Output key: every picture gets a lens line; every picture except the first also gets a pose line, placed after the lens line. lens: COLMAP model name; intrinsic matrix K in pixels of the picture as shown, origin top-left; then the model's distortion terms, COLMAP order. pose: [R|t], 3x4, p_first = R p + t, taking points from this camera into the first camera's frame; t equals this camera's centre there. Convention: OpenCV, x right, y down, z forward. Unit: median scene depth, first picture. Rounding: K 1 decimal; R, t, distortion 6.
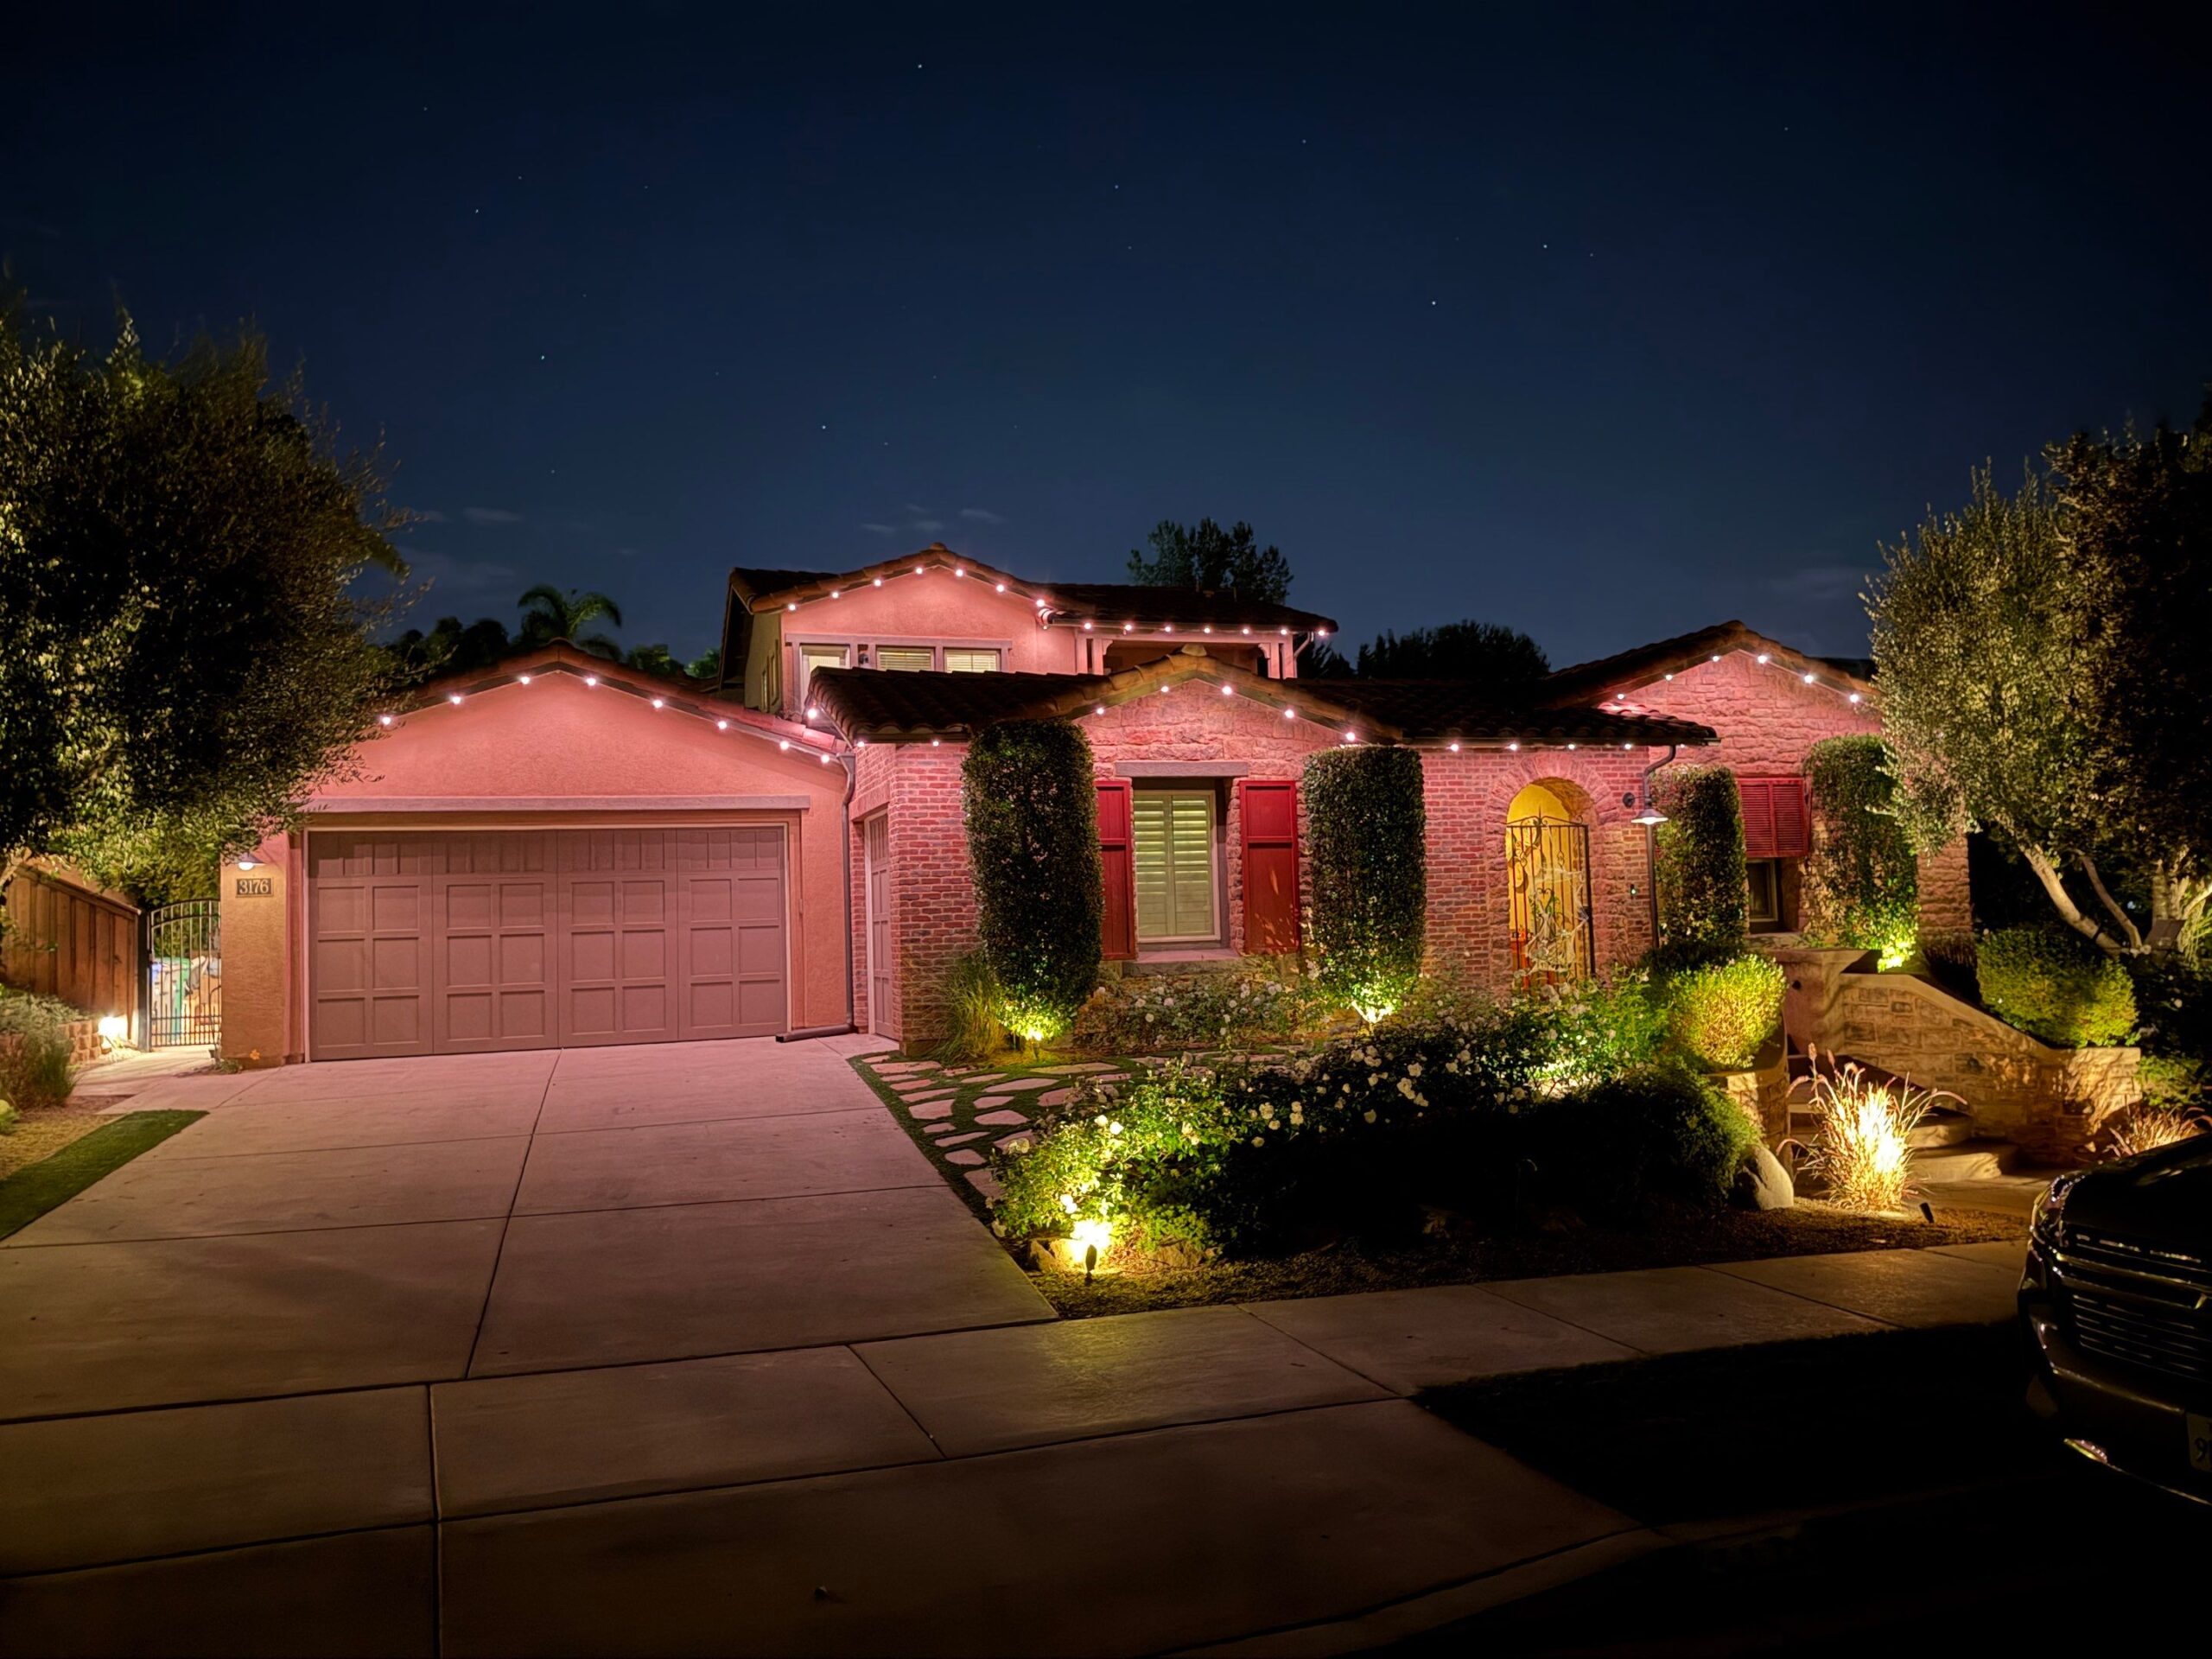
lens RADIAL K [[1524.7, 0, 1105.6], [0, 1524.7, 832.7], [0, 0, 1]] dist [0.108720, -0.149094]
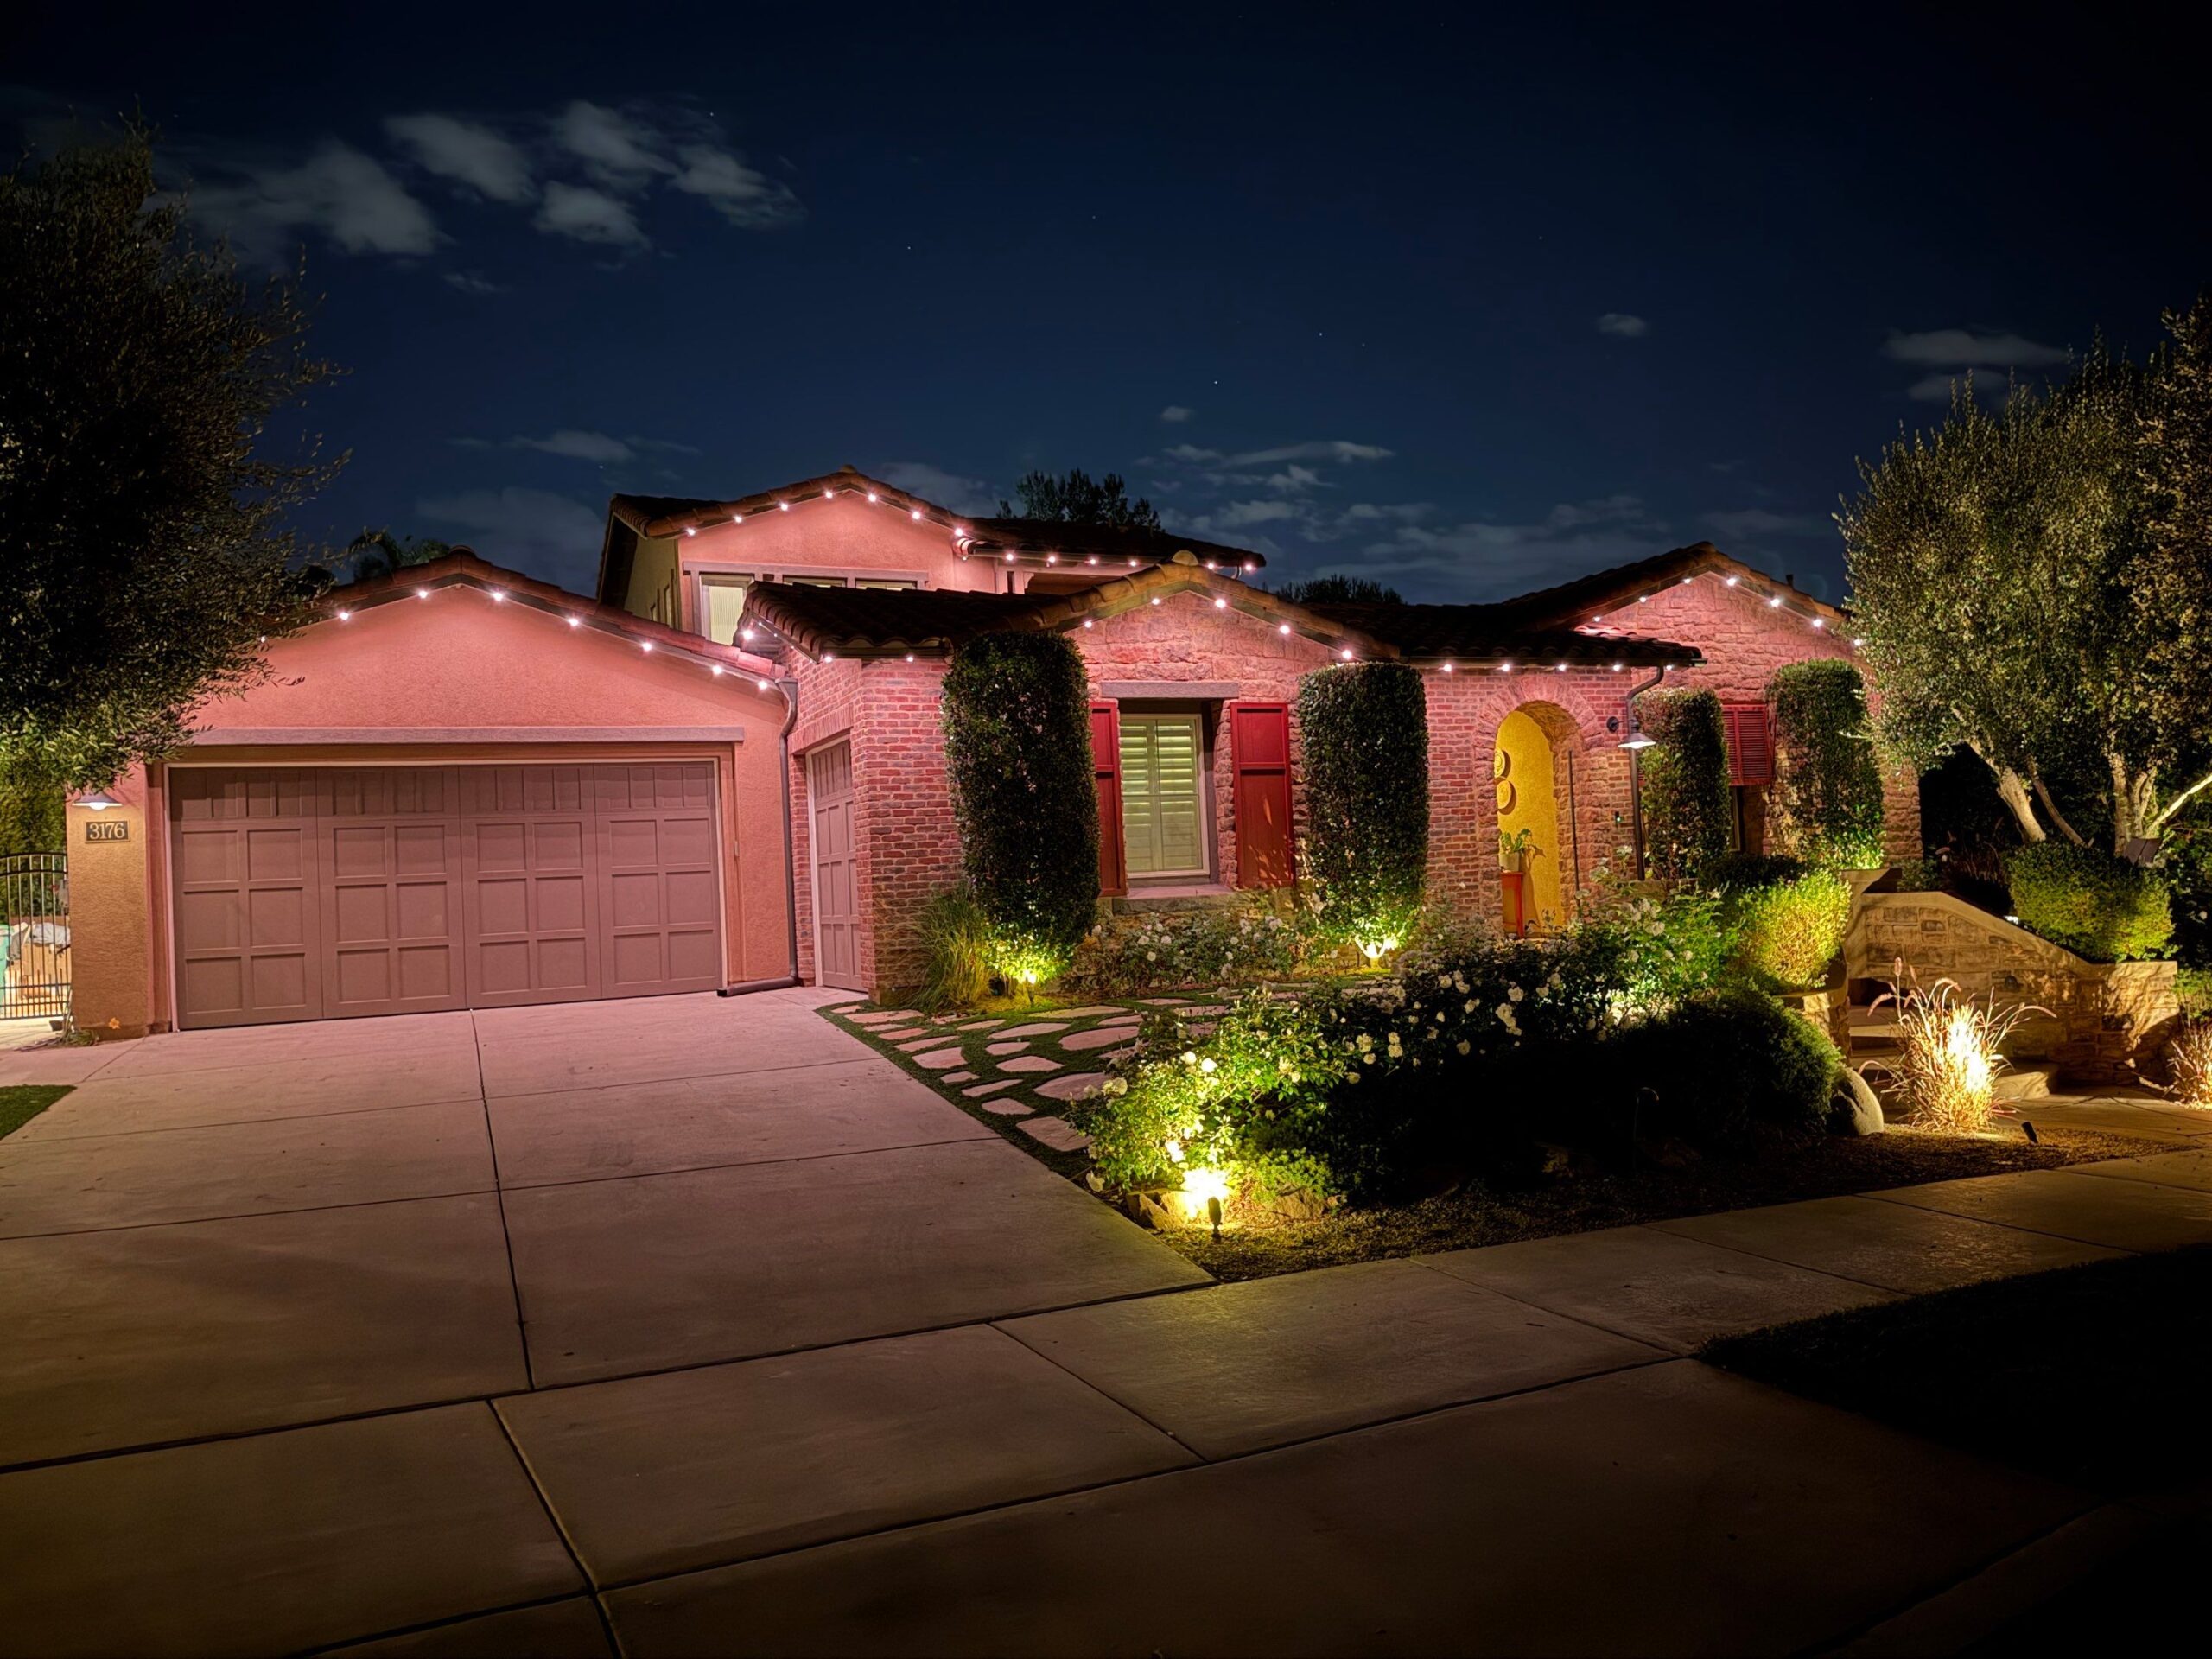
lens RADIAL K [[1524.7, 0, 1105.6], [0, 1524.7, 832.7], [0, 0, 1]] dist [0.108720, -0.149094]
pose [[0.994725, -0.013753, 0.101656, -0.088906], [0.011530, 0.999682, 0.022419, 0.024953], [-0.101932, -0.021129, 0.994567, 0.086735]]
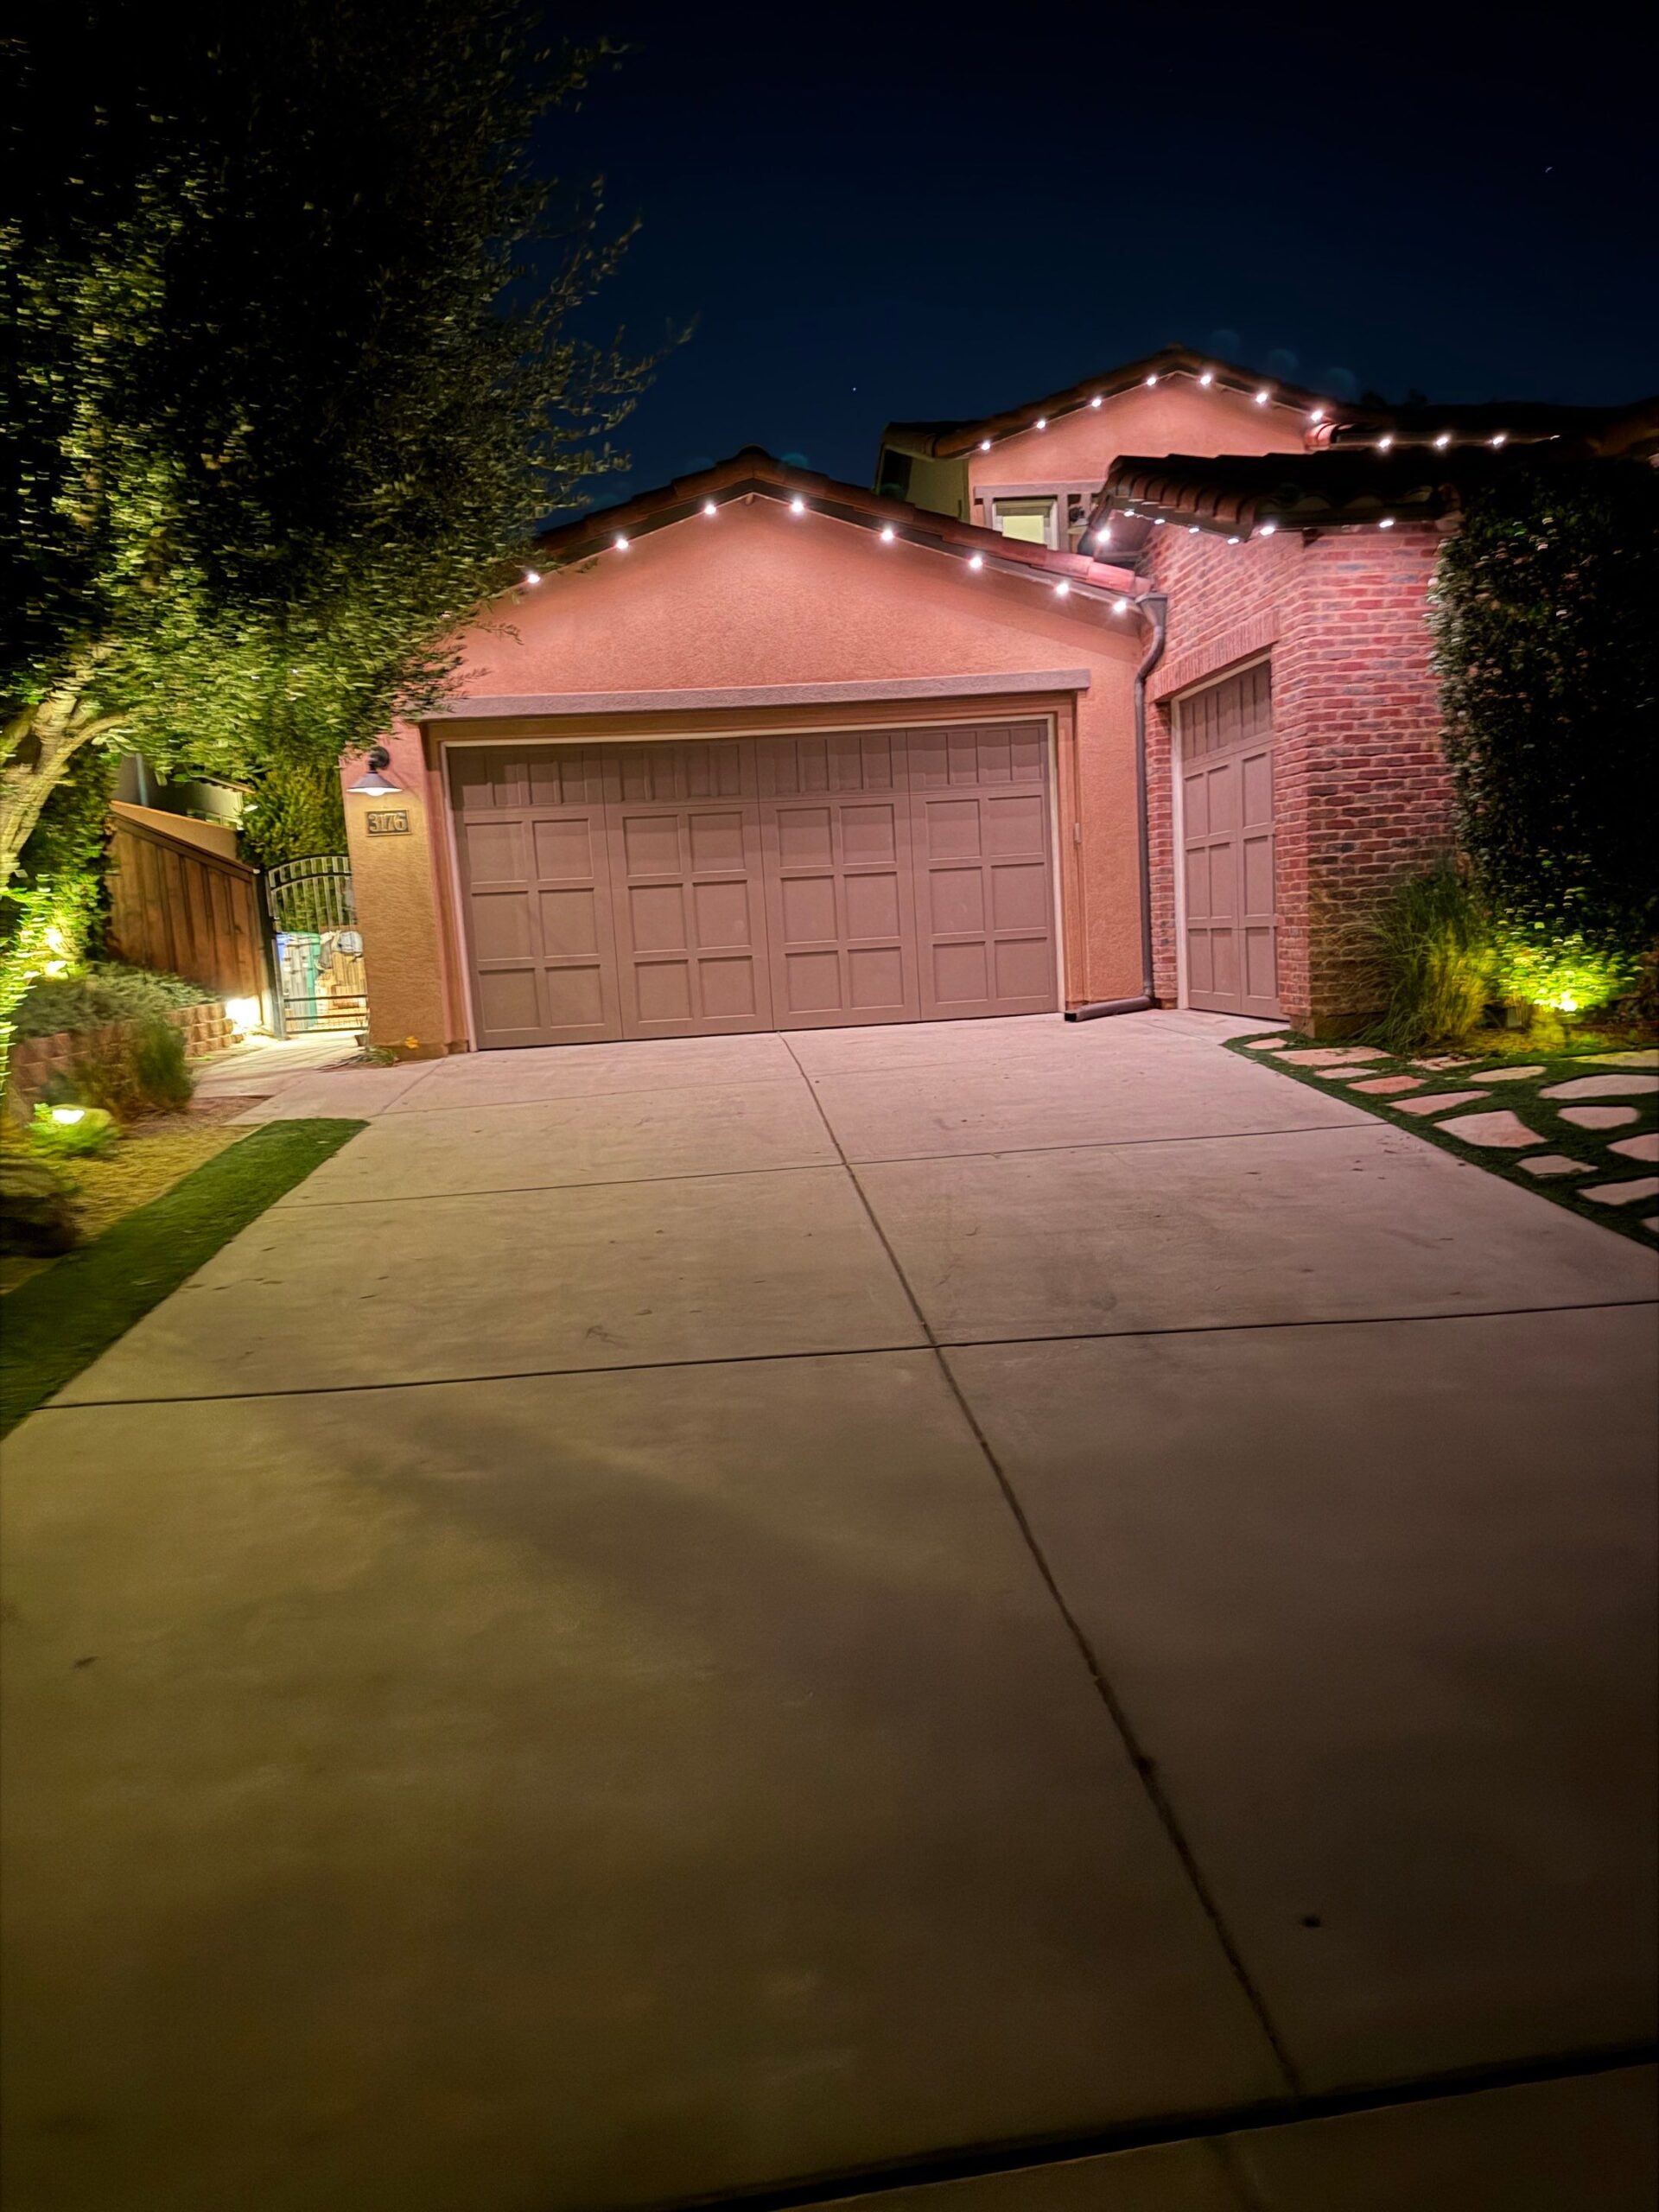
lens RADIAL K [[1531.9, 0, 832.8], [0, 1531.9, 1102.6], [0, 0, 1]] dist [0.144868, -0.240673]
pose [[0.977676, -0.002177, -0.210105, -0.194064], [0.041033, 0.982672, 0.180755, 0.044968], [0.206070, -0.185341, 0.960824, 0.319890]]
